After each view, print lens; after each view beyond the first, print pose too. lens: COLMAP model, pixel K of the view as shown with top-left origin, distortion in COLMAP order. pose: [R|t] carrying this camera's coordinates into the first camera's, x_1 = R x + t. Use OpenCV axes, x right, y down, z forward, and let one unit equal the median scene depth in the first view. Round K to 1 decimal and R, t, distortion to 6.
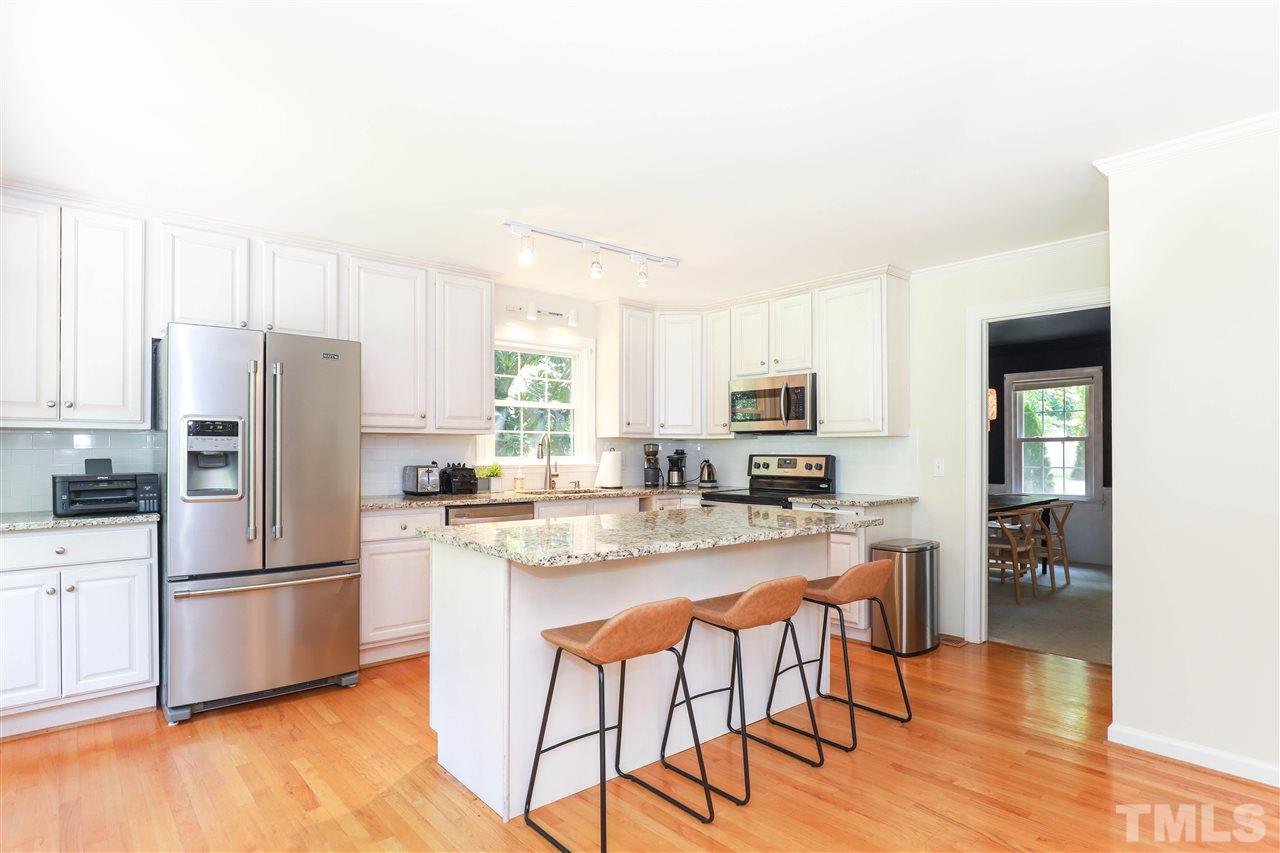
lens RADIAL K [[671.4, 0, 645.0], [0, 671.4, 454.2], [0, 0, 1]] dist [-0.014357, 0.002709]
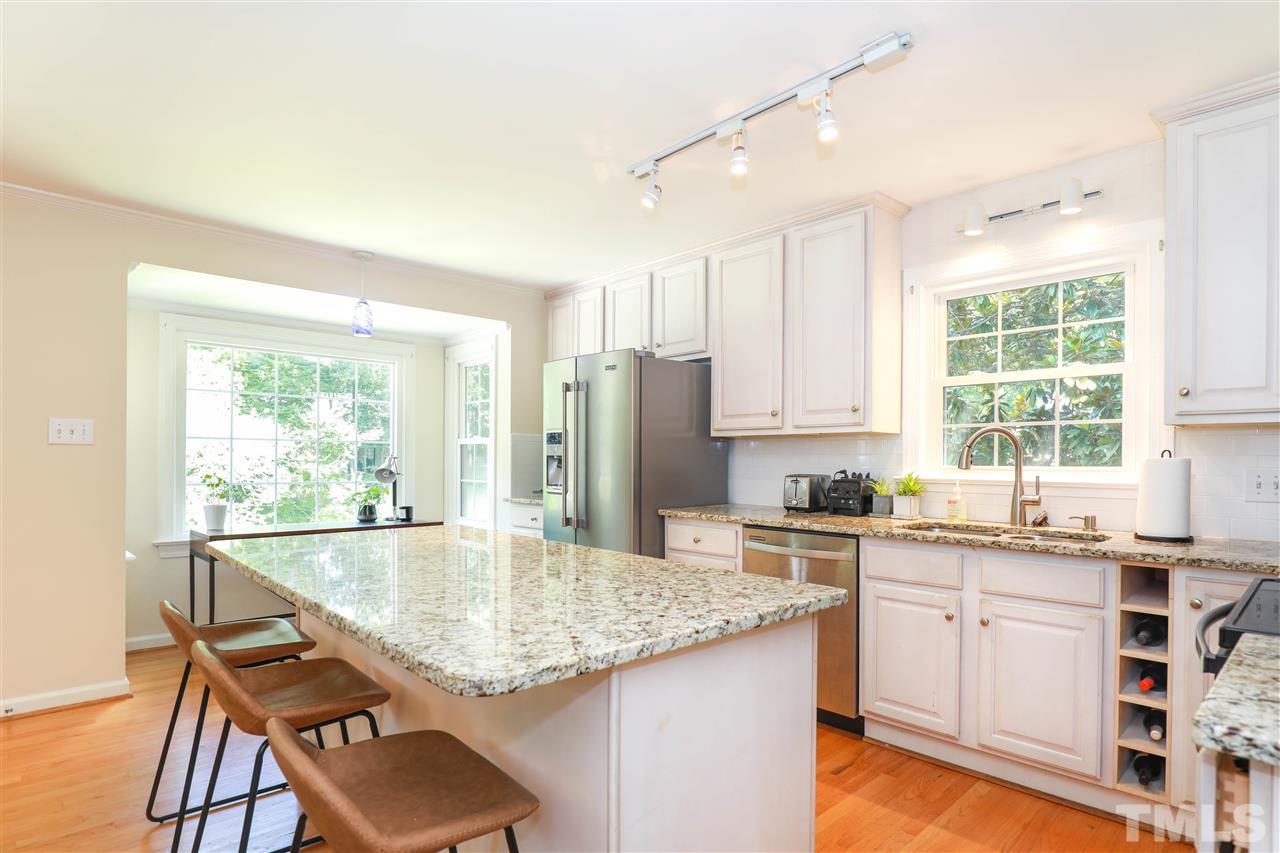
lens RADIAL K [[671.4, 0, 654.3], [0, 671.4, 456.3], [0, 0, 1]] dist [-0.014357, 0.002709]
pose [[0.042879, -0.002324, -0.999078, 0.477375], [-0.010632, 0.999940, -0.002782, -0.000544], [0.999024, 0.010741, 0.042852, 0.805564]]
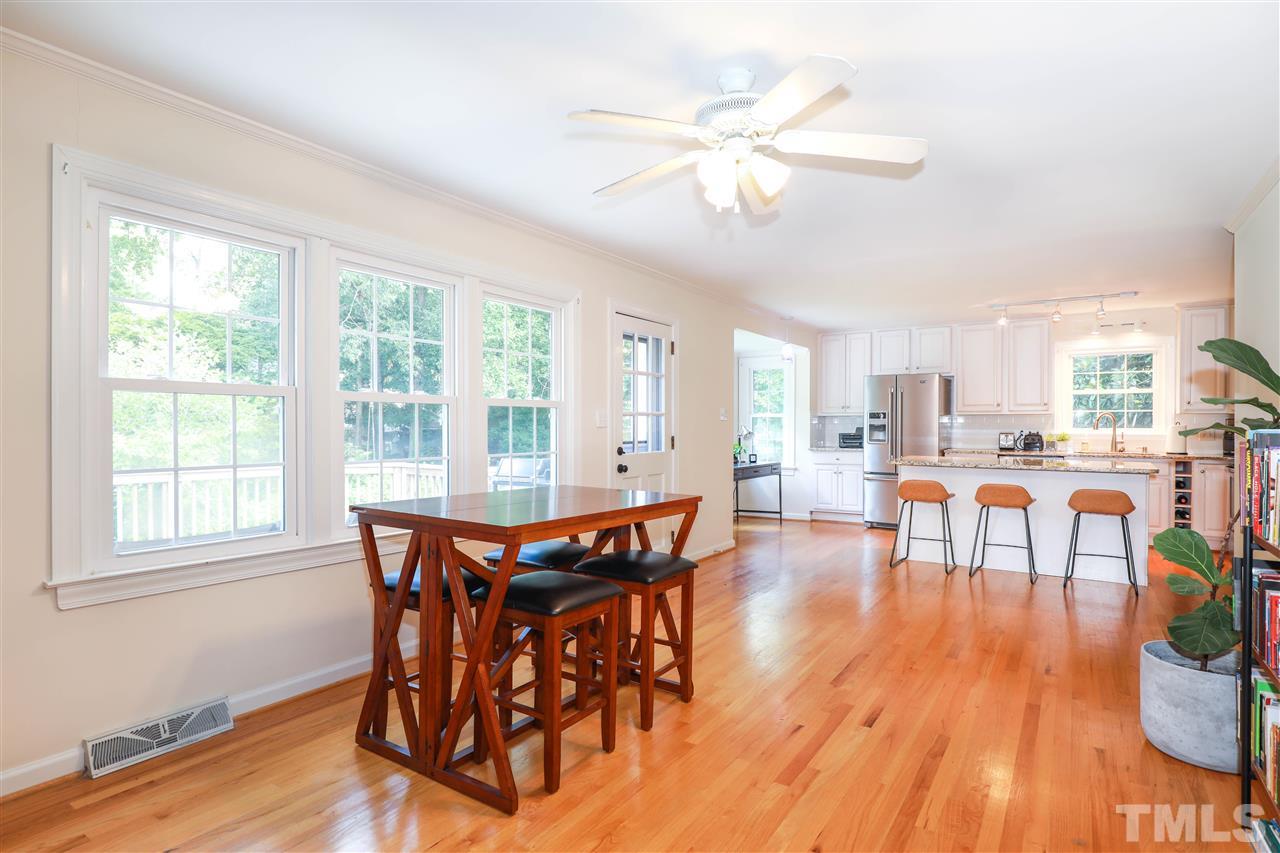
lens RADIAL K [[671.4, 0, 641.8], [0, 671.4, 427.8], [0, 0, 1]] dist [-0.014357, 0.002709]
pose [[0.275502, 0.008805, -0.961260, 1.112796], [-0.005282, 0.999957, 0.007645, -0.004600], [0.961286, 0.002971, 0.275537, -0.407601]]
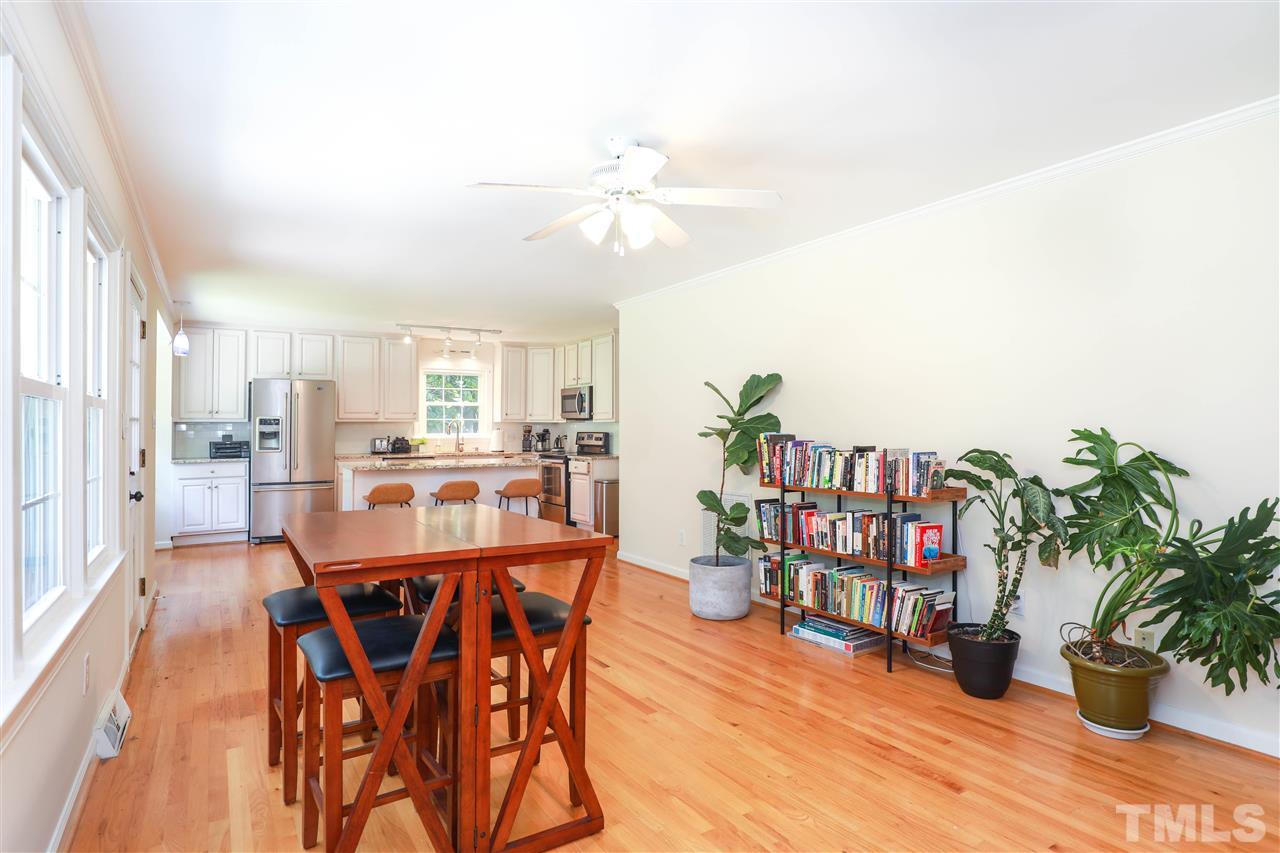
lens RADIAL K [[671.4, 0, 643.1], [0, 671.4, 422.6], [0, 0, 1]] dist [-0.014357, 0.002709]
pose [[0.987436, -0.003348, -0.157985, 0.745670], [0.001614, 0.999937, -0.011108, -0.005146], [0.158012, 0.010714, 0.987379, -0.816027]]
